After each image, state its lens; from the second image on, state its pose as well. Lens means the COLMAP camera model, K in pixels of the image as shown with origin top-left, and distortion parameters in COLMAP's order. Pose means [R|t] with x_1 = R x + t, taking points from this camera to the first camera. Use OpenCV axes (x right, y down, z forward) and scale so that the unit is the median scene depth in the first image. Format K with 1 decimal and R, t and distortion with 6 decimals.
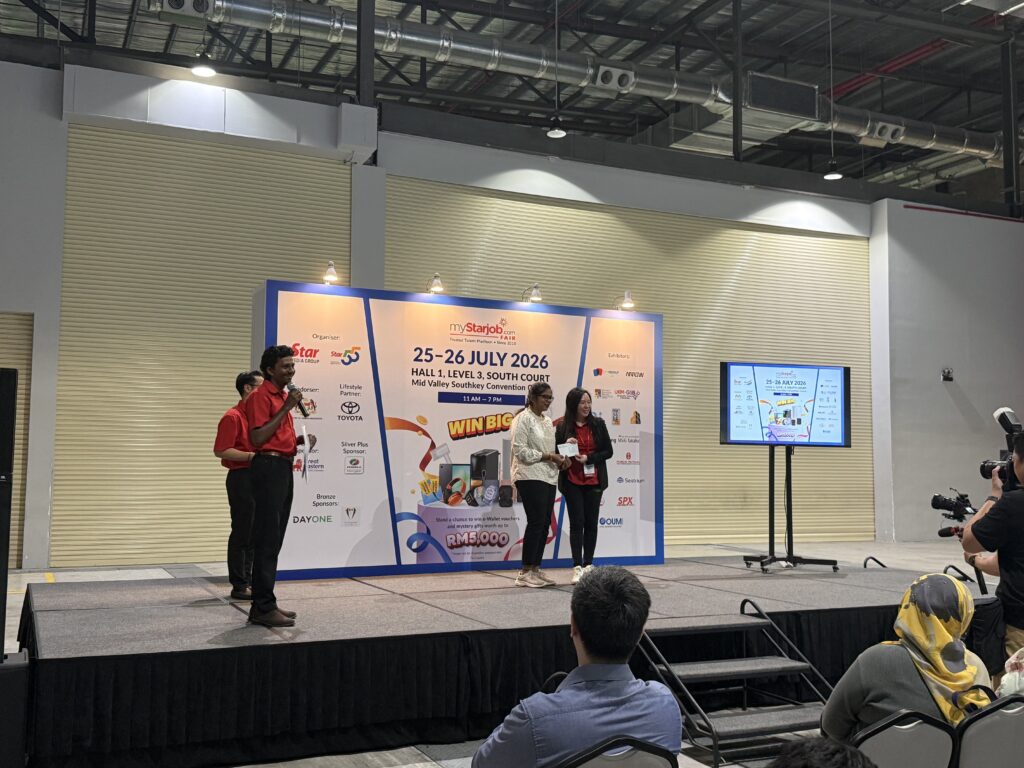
lens RADIAL K [[1024.6, 0, 512.0], [0, 1024.6, 384.0], [0, 0, 1]] dist [0.065137, -0.015367]
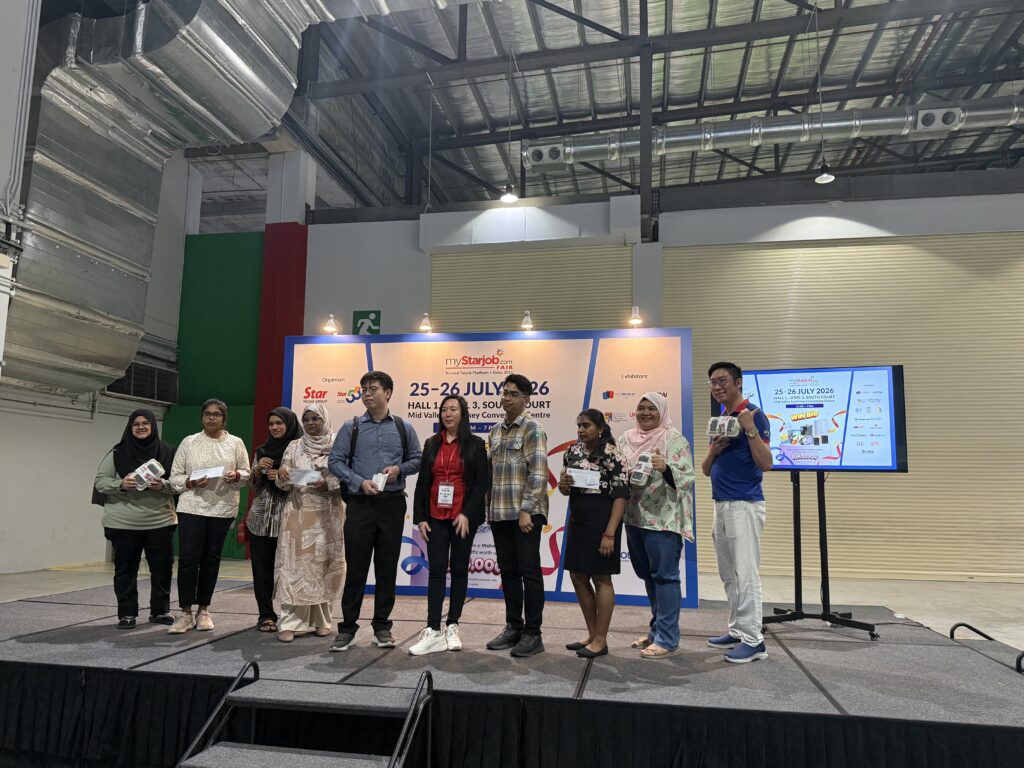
lens RADIAL K [[738.2, 0, 512.0], [0, 738.2, 384.0], [0, 0, 1]] dist [0.061883, -0.081997]
pose [[0.811189, -0.078782, -0.579452, 0.416136], [0.038581, 0.995935, -0.081397, 0.031076], [0.583509, 0.043672, 0.810931, 0.394016]]
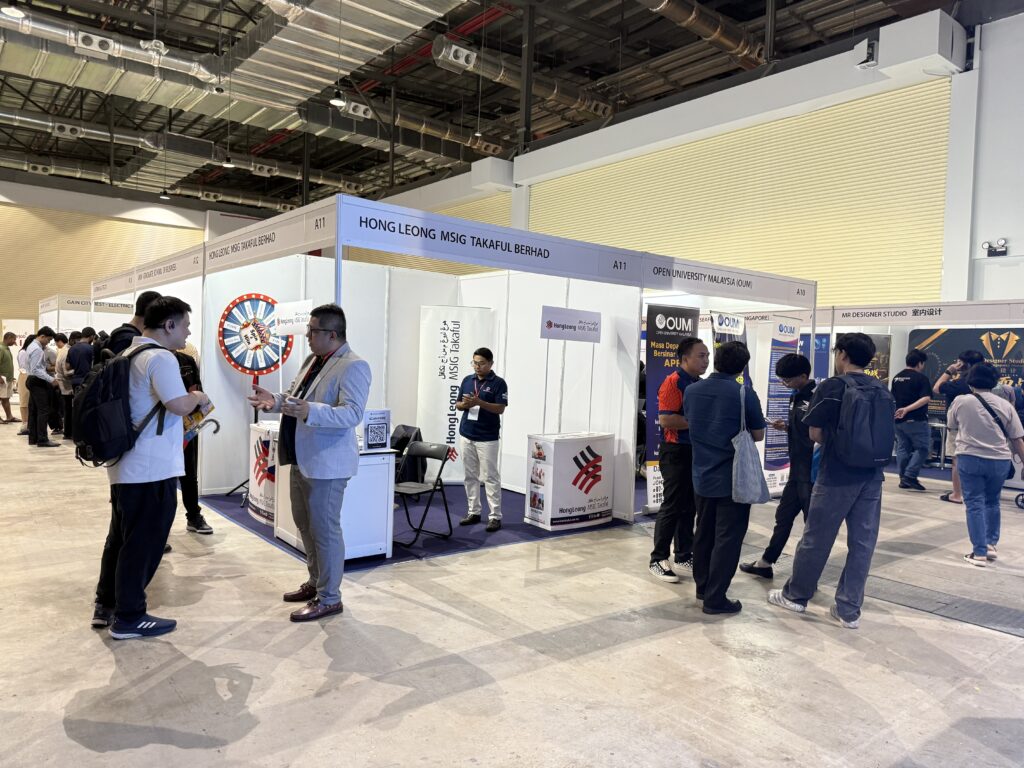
lens RADIAL K [[722.9, 0, 512.0], [0, 722.9, 384.0], [0, 0, 1]] dist [0.007084, -0.008248]
pose [[0.971057, 0.026125, 0.237413, 1.440566], [-0.055556, 0.991442, 0.118135, -0.109855], [-0.232295, -0.127906, 0.964199, -1.213722]]
